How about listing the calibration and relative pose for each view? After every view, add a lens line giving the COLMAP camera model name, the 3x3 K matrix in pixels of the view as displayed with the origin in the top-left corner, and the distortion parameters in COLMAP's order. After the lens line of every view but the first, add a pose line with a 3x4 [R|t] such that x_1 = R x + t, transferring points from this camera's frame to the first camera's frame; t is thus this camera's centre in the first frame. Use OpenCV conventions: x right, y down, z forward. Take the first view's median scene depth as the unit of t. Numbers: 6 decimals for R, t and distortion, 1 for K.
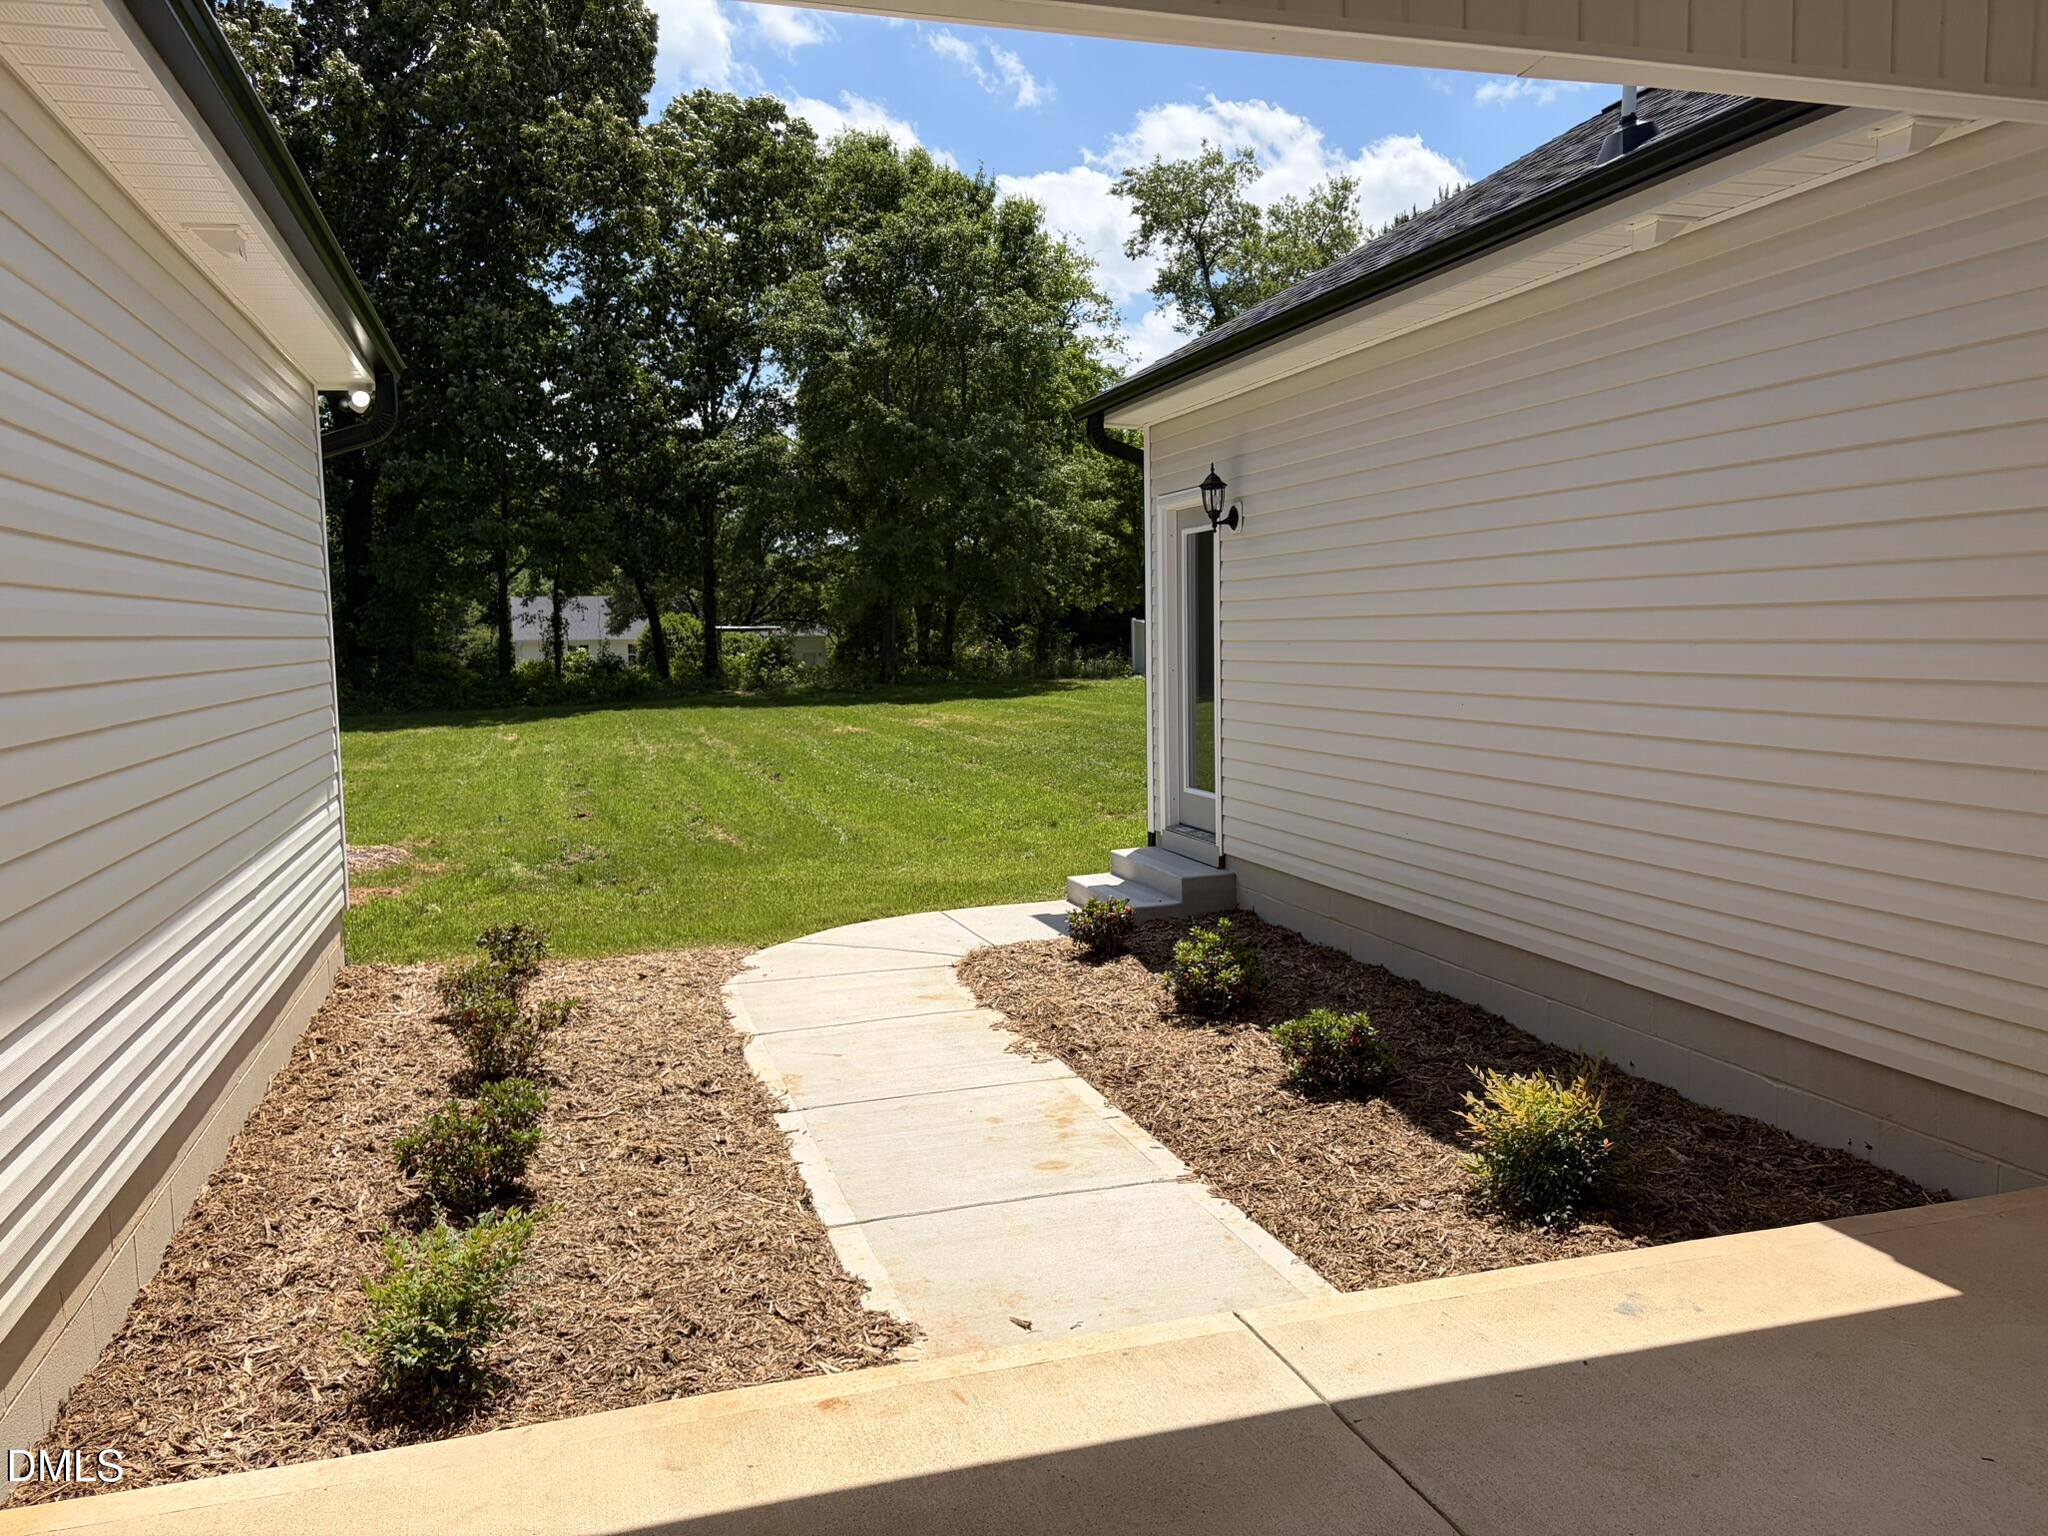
lens RADIAL K [[1561.5, 0, 1023.9], [0, 1561.5, 764.3], [0, 0, 1]] dist [0.084811, -0.131915]
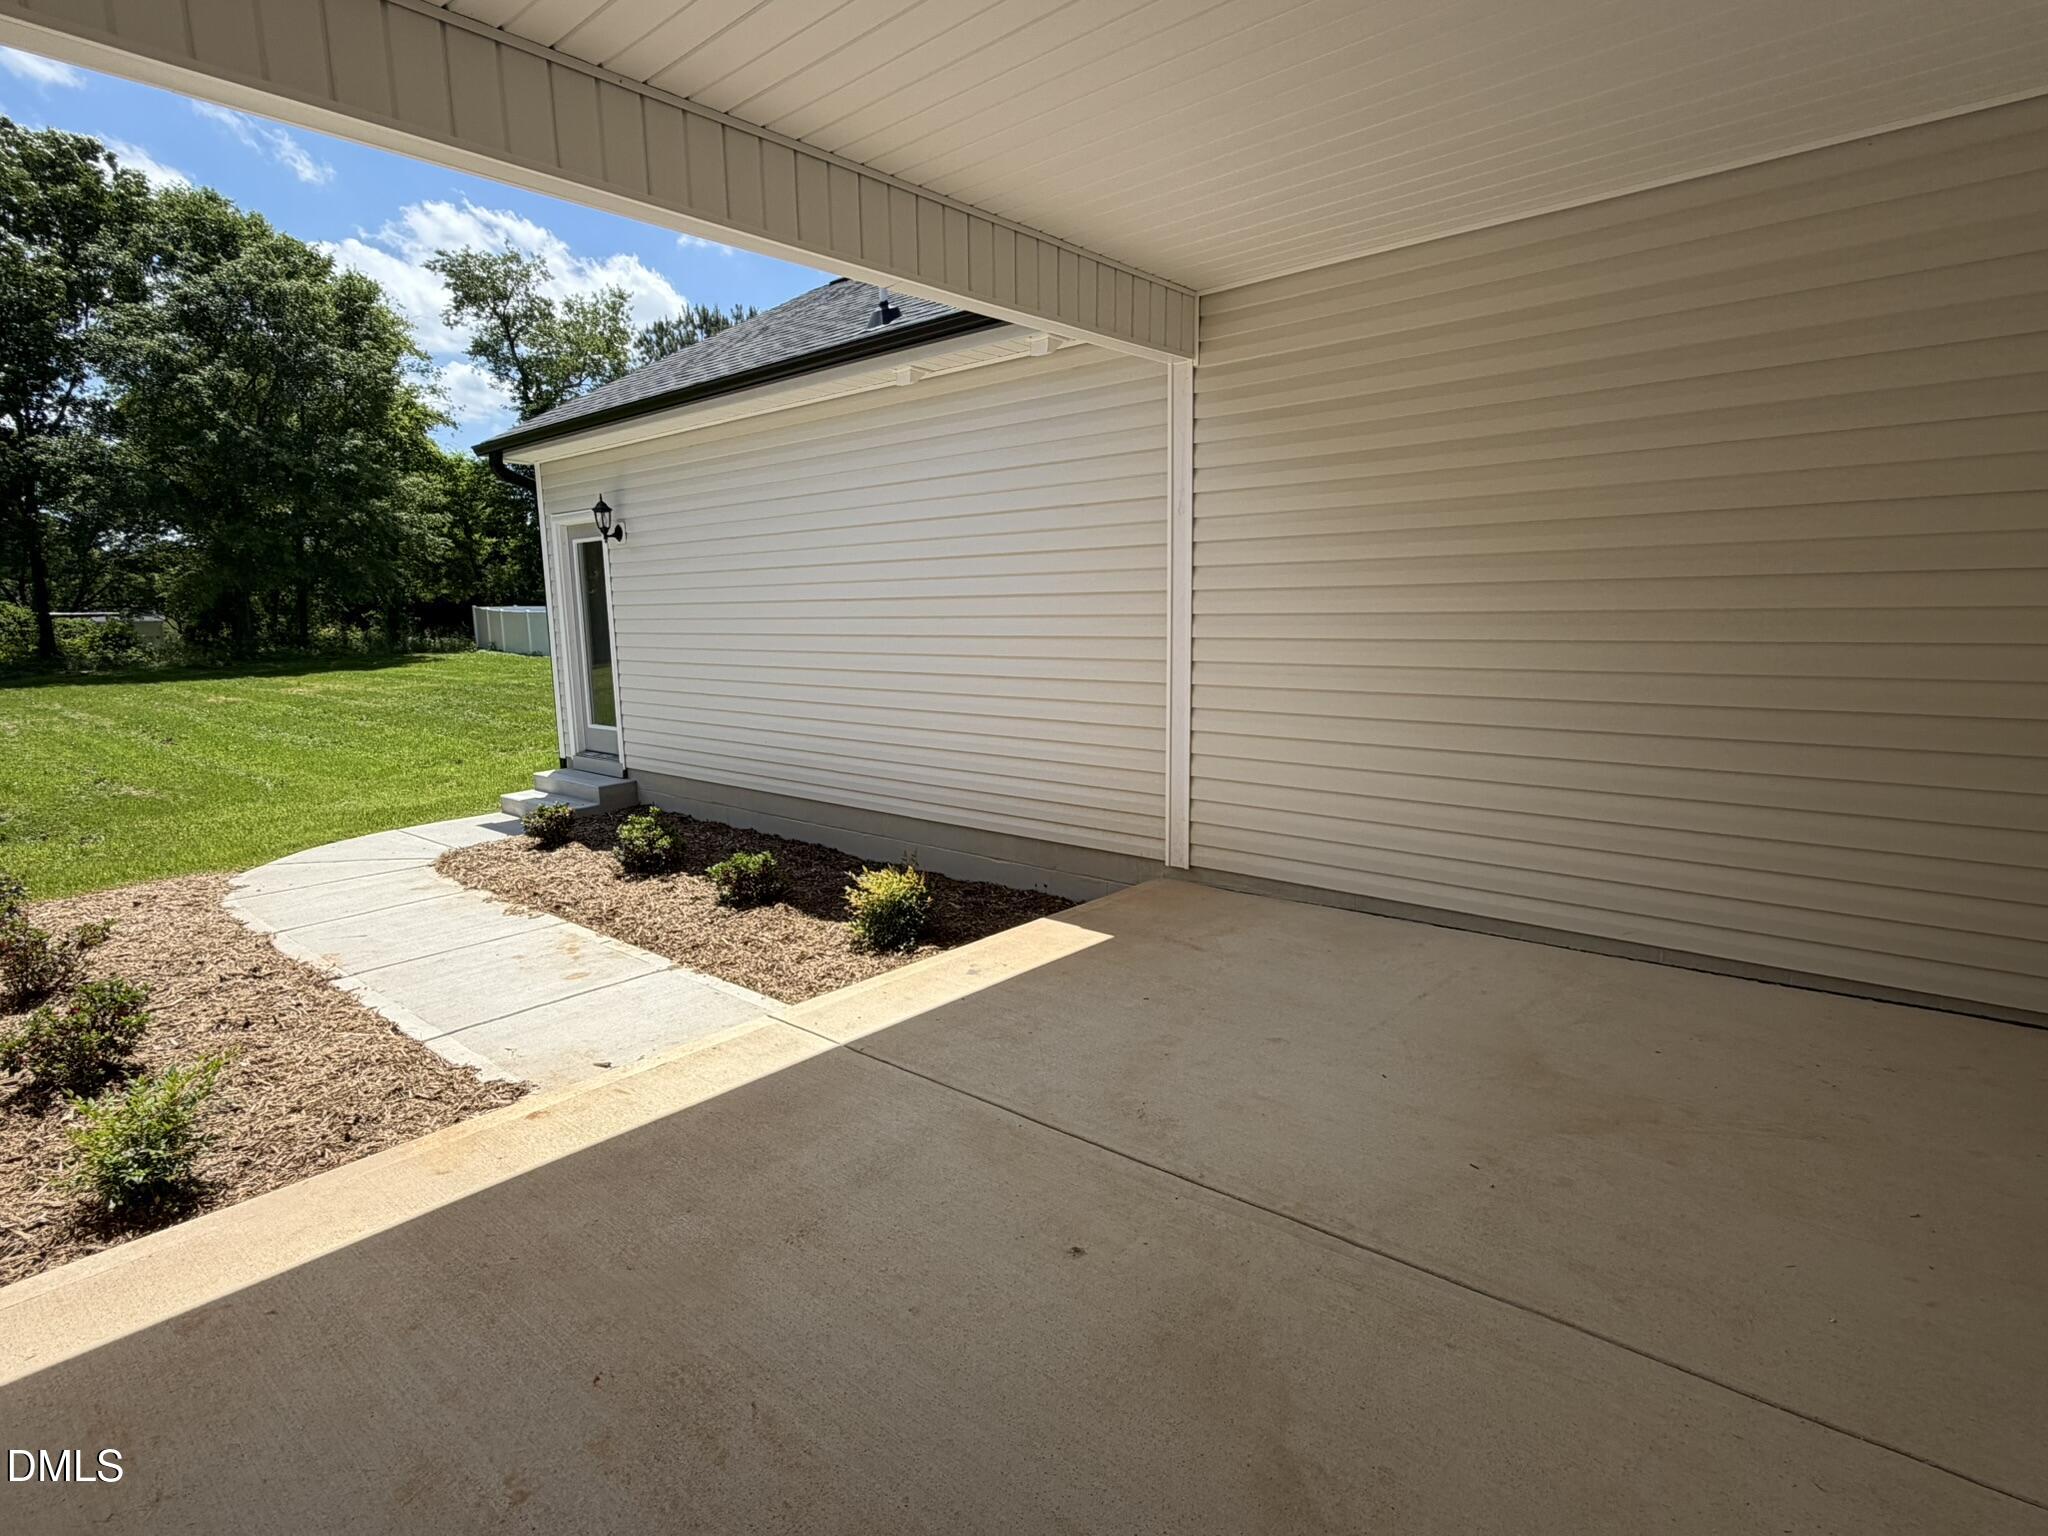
lens RADIAL K [[1078.1, 0, 1020.4], [0, 1078.1, 771.5], [0, 0, 1]] dist [0.001757, -0.000296]
pose [[0.852248, -0.075601, 0.517646, -0.119649], [0.045716, 0.996480, 0.070268, 0.010519], [-0.521136, -0.036221, 0.852705, -0.064079]]
